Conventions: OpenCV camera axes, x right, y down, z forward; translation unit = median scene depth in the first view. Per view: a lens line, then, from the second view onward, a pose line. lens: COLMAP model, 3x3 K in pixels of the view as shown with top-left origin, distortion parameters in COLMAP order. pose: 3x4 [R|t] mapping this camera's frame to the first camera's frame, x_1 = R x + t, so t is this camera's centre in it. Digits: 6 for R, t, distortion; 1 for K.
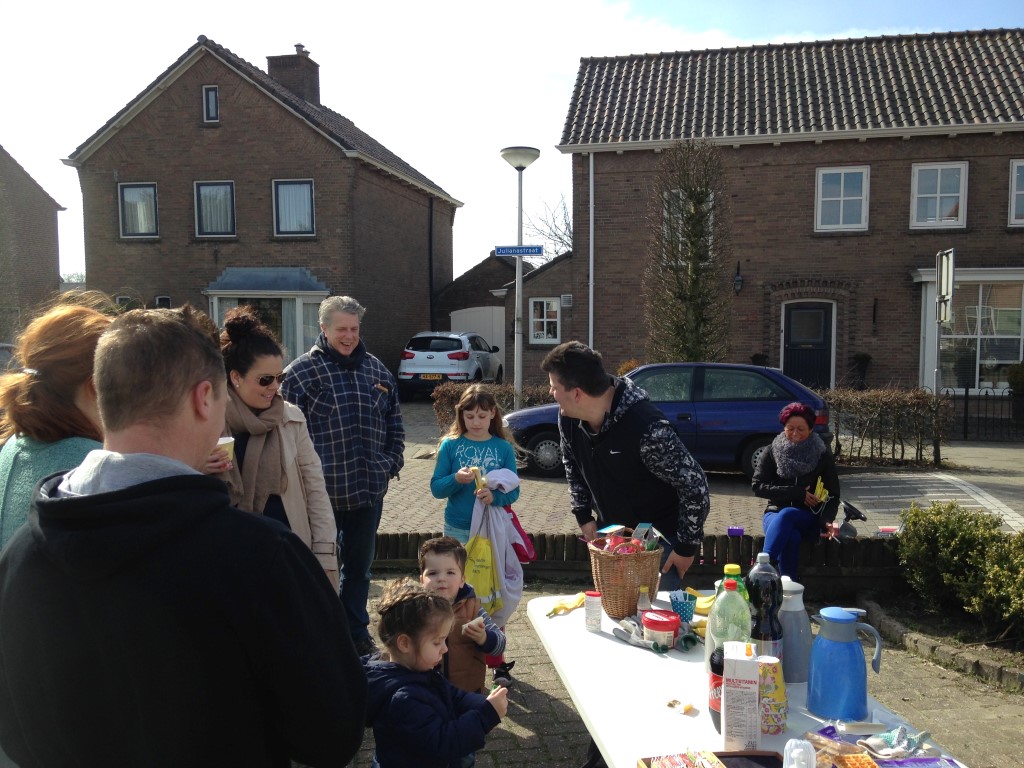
lens RADIAL K [[950.8, 0, 516.2], [0, 950.8, 397.6], [0, 0, 1]] dist [0.201420, -0.324313]
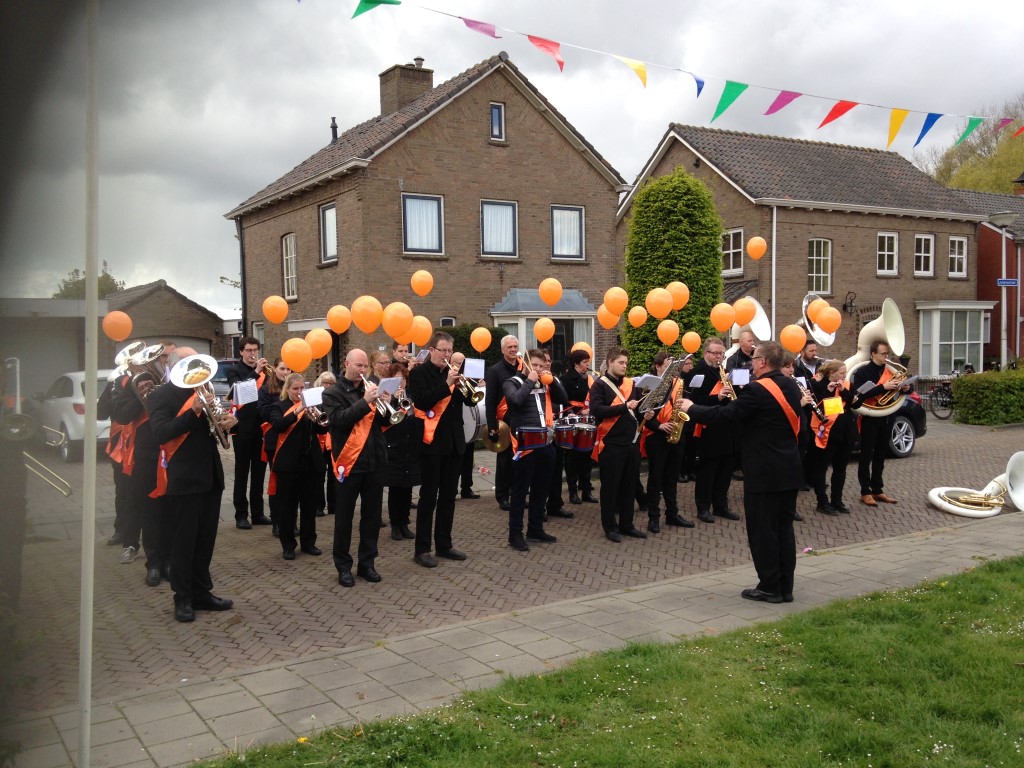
lens RADIAL K [[950.8, 0, 516.2], [0, 950.8, 397.6], [0, 0, 1]] dist [0.201420, -0.324313]
pose [[0.698461, -0.057729, 0.713316, -1.014930], [0.066686, 0.997654, 0.015444, -0.037714], [-0.712534, 0.036781, 0.700673, 0.317865]]
